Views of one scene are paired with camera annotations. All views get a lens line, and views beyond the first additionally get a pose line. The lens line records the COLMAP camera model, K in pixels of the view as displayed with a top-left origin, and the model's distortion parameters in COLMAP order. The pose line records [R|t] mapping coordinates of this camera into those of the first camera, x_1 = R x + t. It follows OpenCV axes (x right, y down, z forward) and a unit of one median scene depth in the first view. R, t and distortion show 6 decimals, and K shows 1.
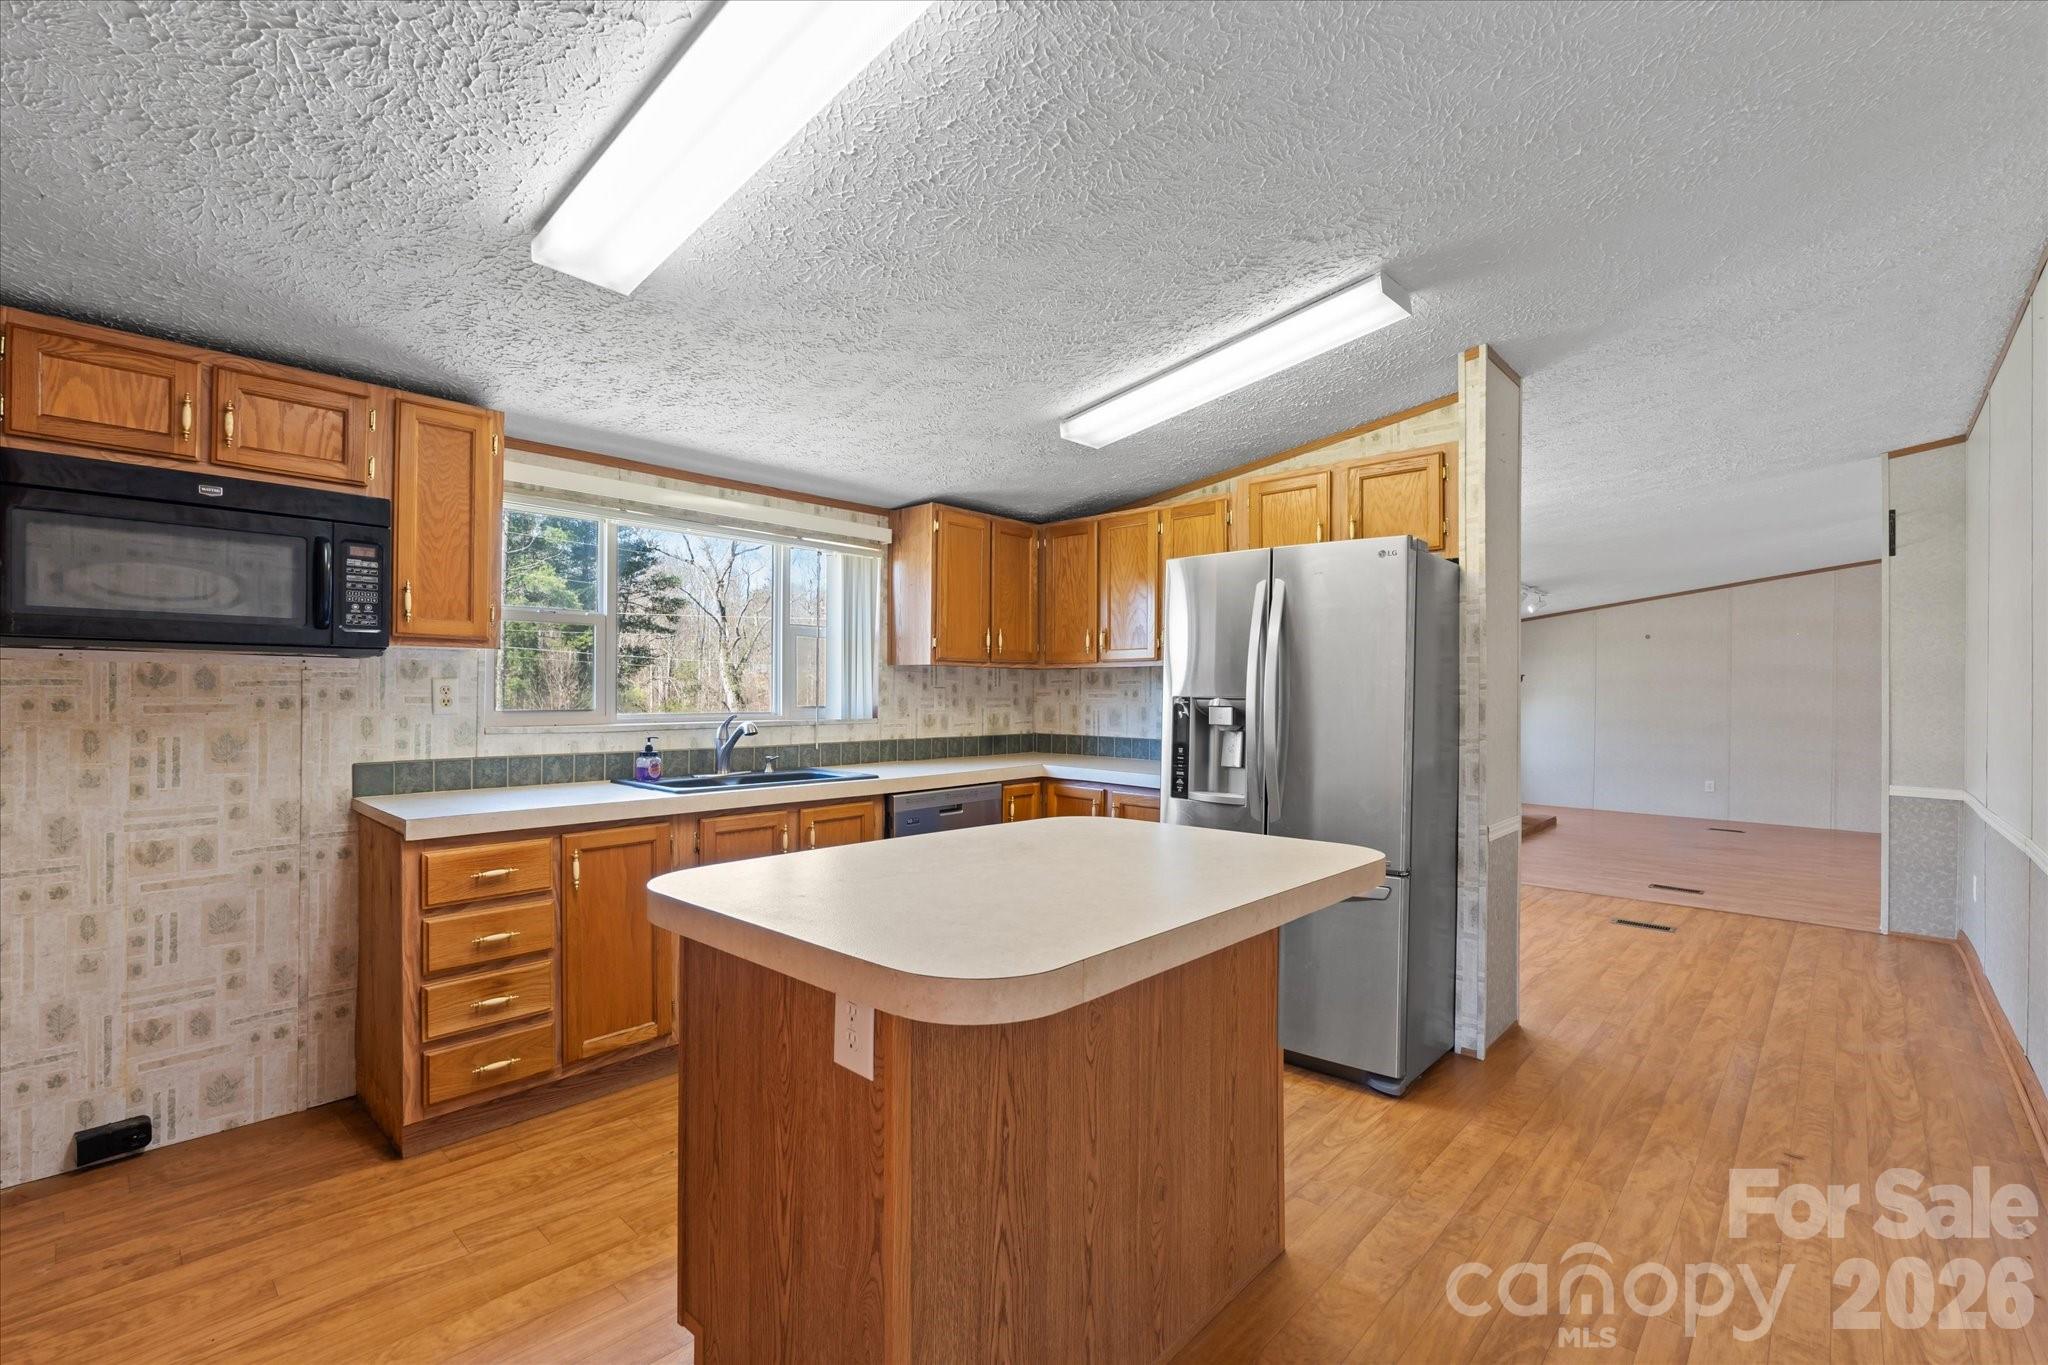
lens RADIAL K [[908.1, 0, 1026.4], [0, 908.1, 688.8], [0, 0, 1]] dist [-0.000325, 0.000069]
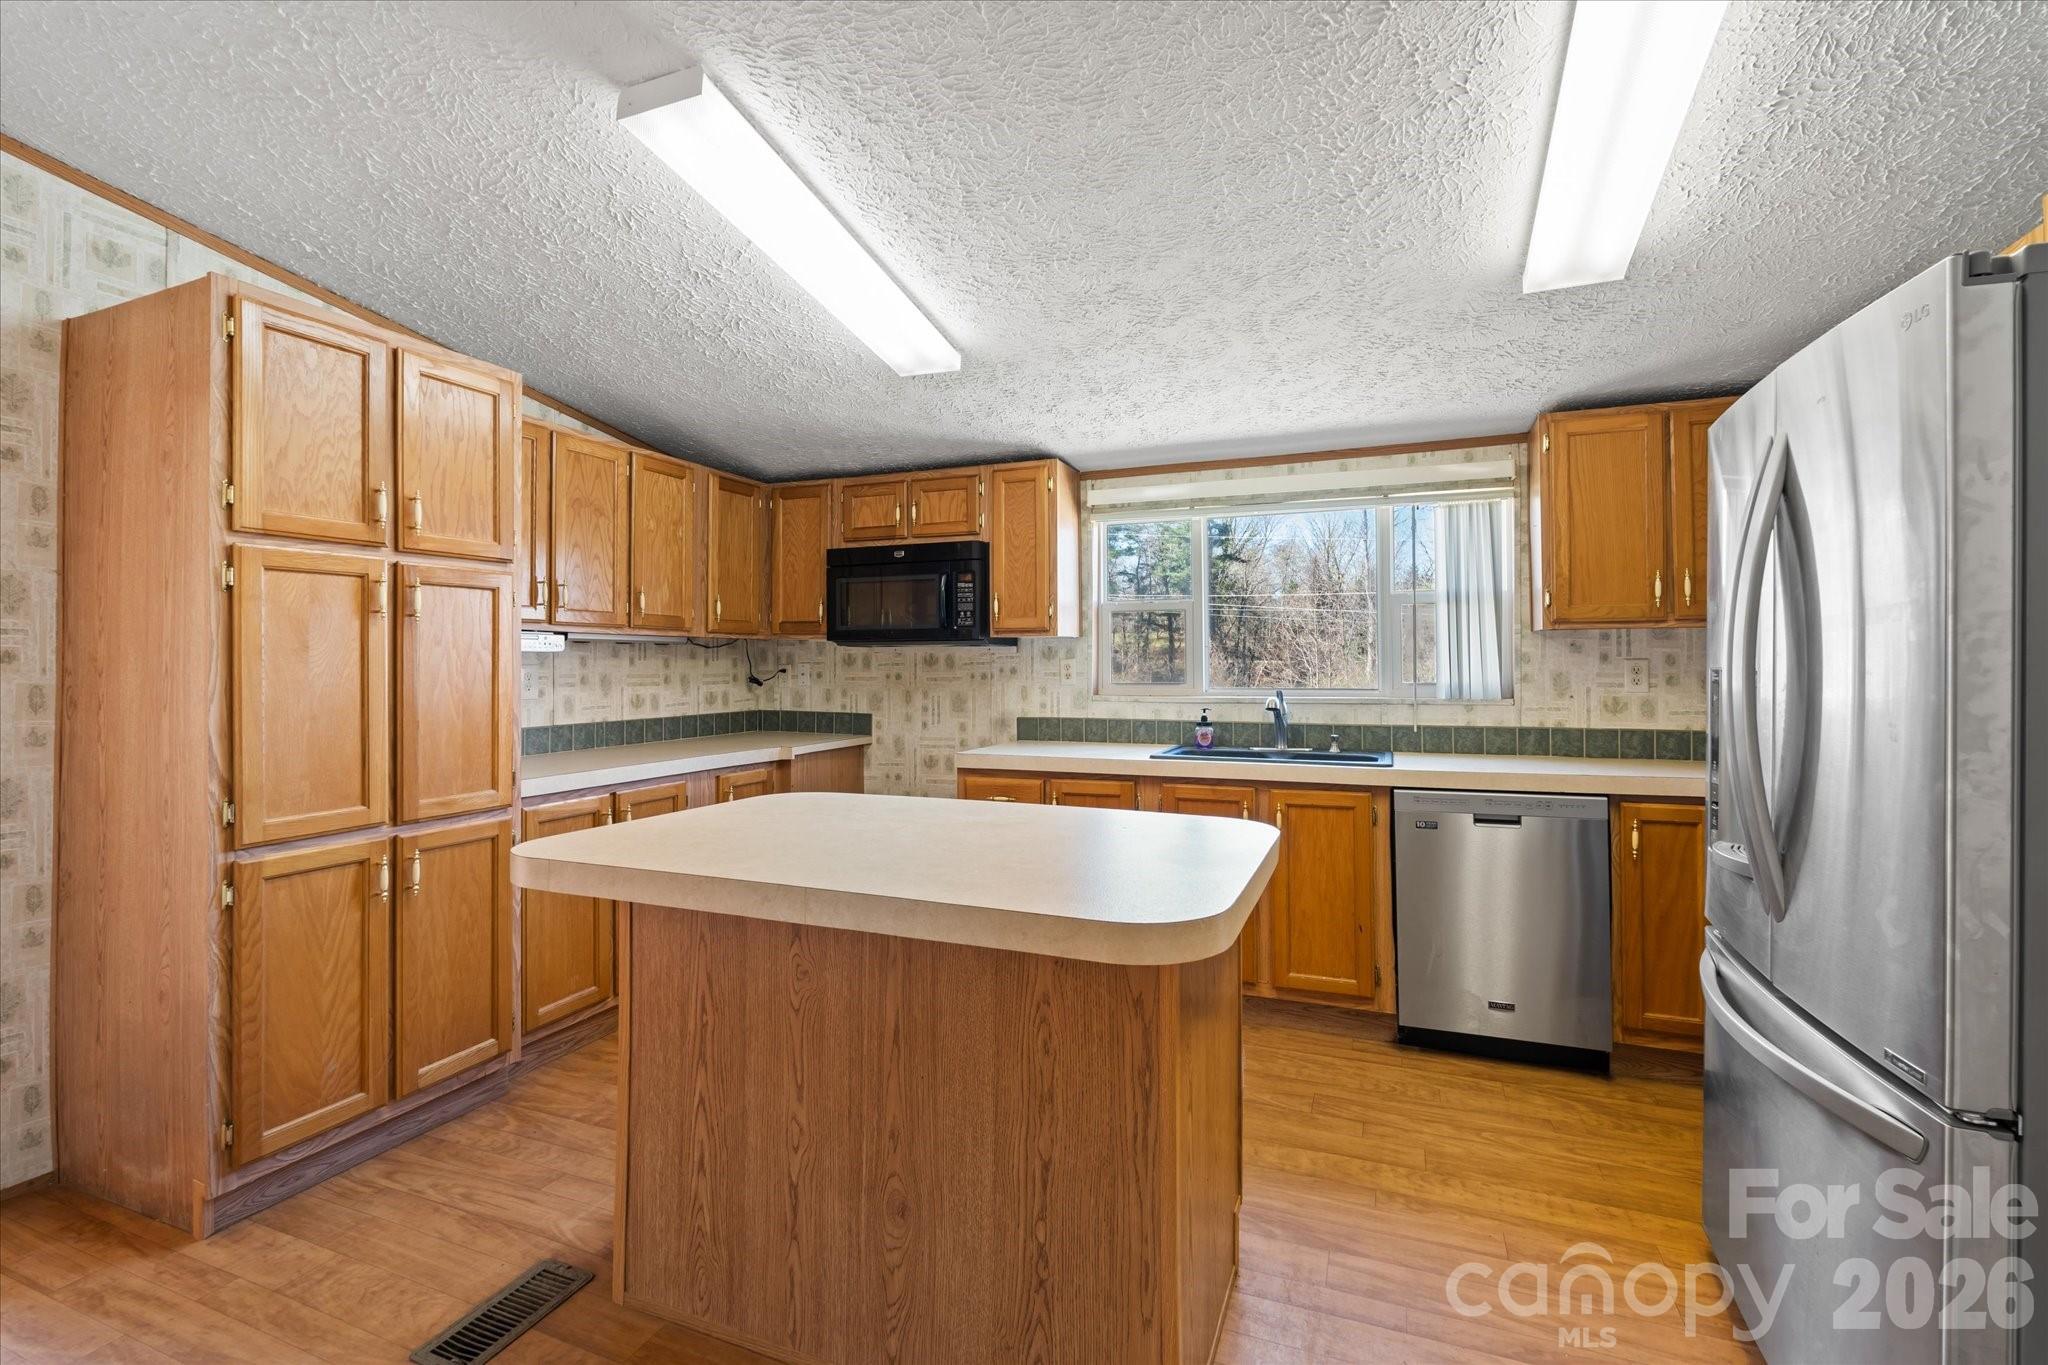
lens RADIAL K [[913.0, 0, 1025.4], [0, 913.0, 647.0], [0, 0, 1]] dist [-0.002691, 0.000480]
pose [[0.346362, -0.028479, -0.937669, 0.653057], [0.007139, 0.999590, -0.027723, 0.009062], [0.938074, 0.002908, 0.346423, 0.486320]]
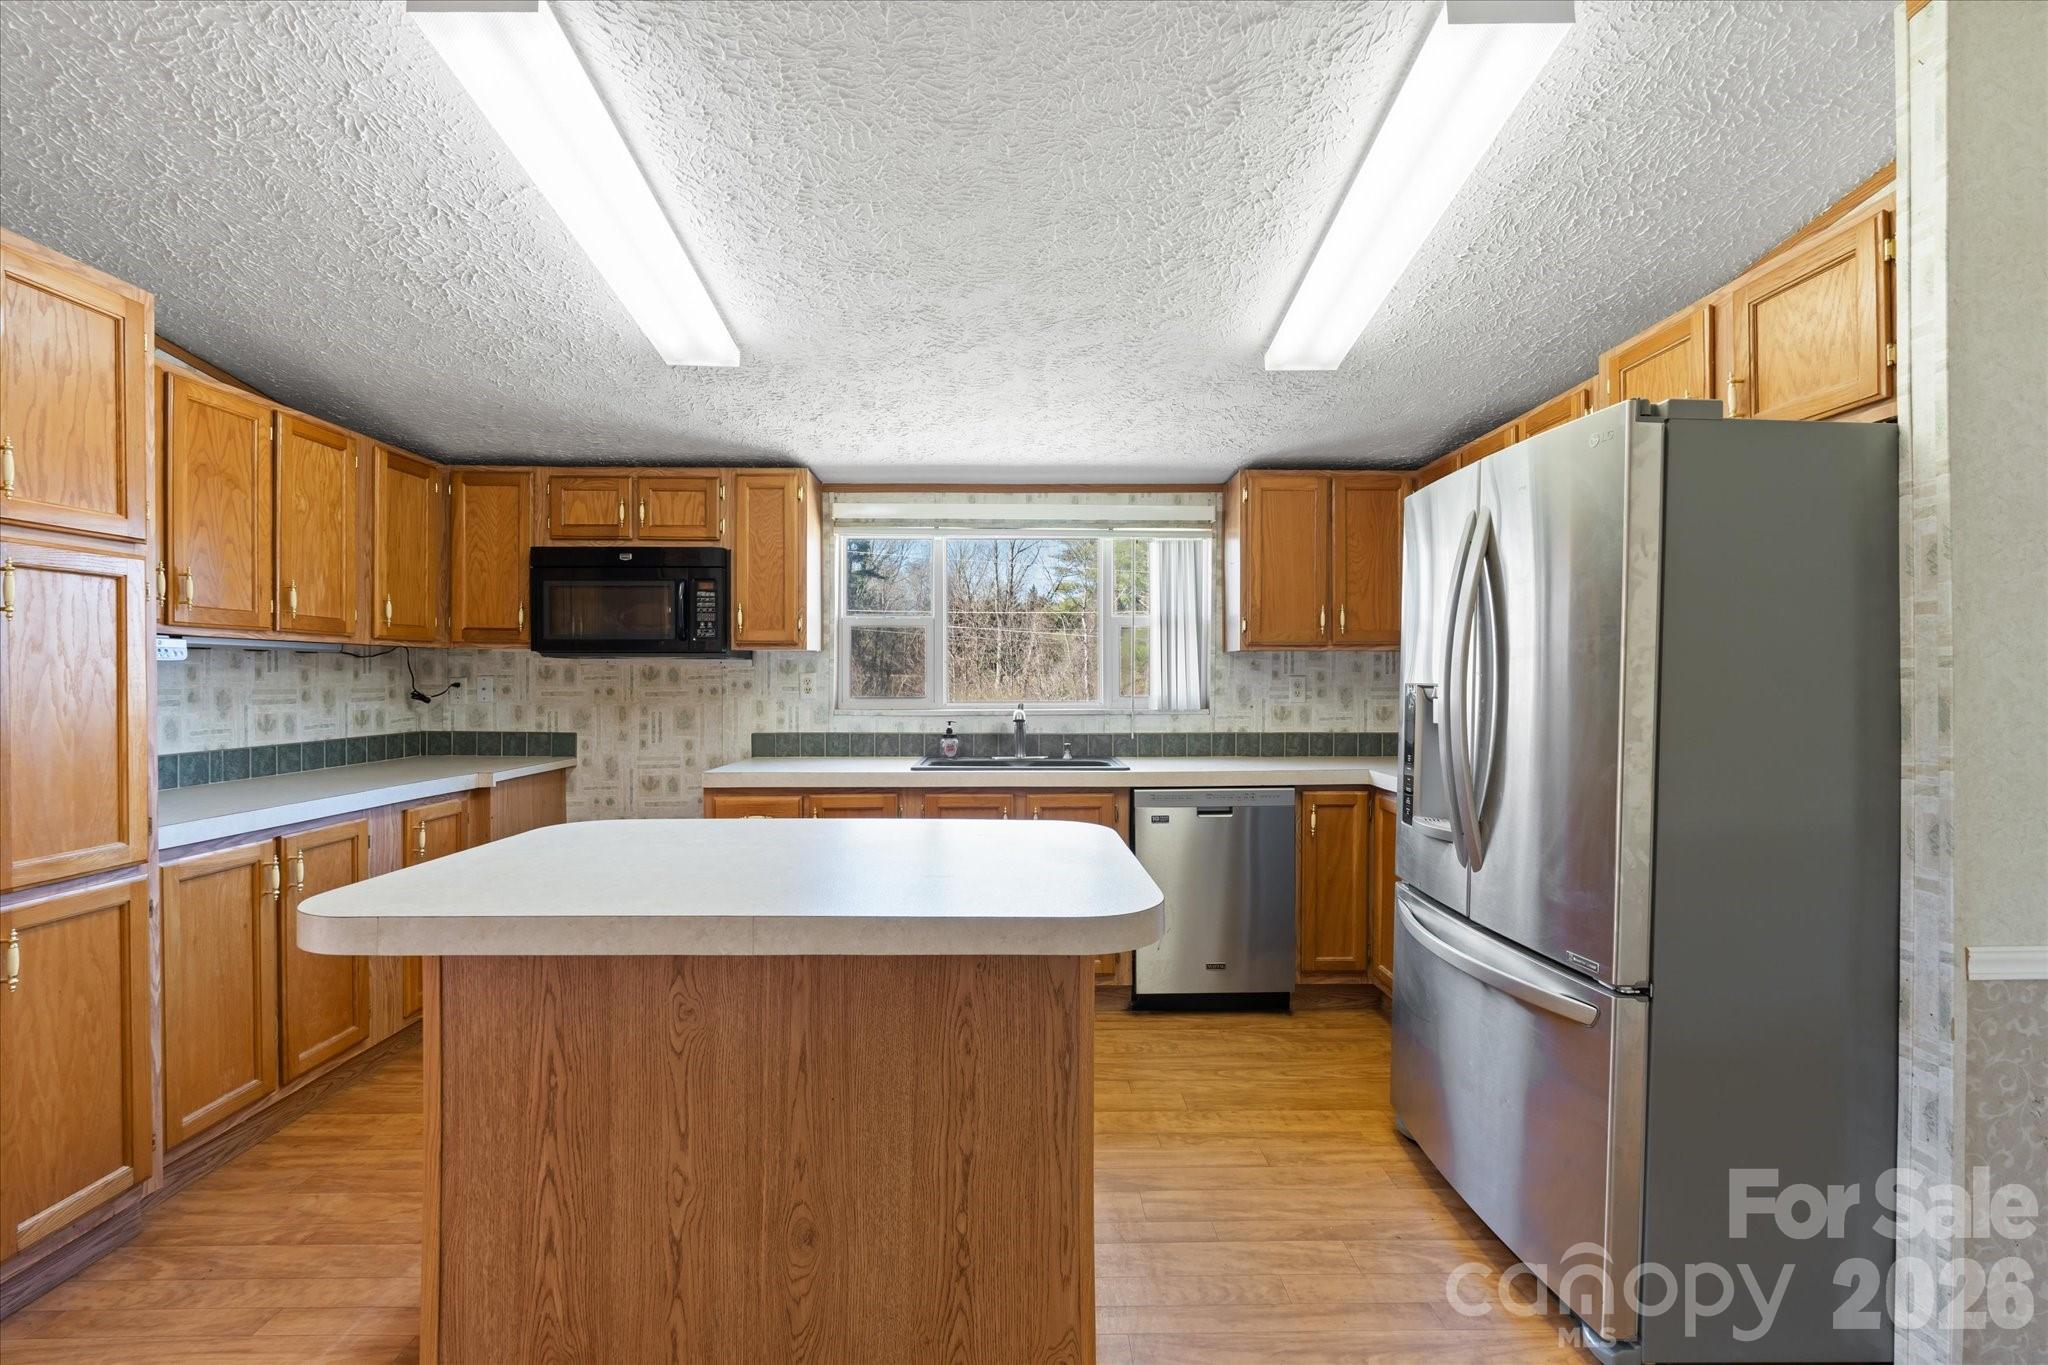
lens RADIAL K [[903.5, 0, 1024.0], [0, 903.5, 682.5], [0, 0, 1]] dist [-0.002364, 0.000441]
pose [[0.683830, -0.005248, -0.729623, 0.577551], [0.006829, 0.999976, -0.000791, 0.006577], [0.729610, -0.004442, 0.683849, 0.334551]]
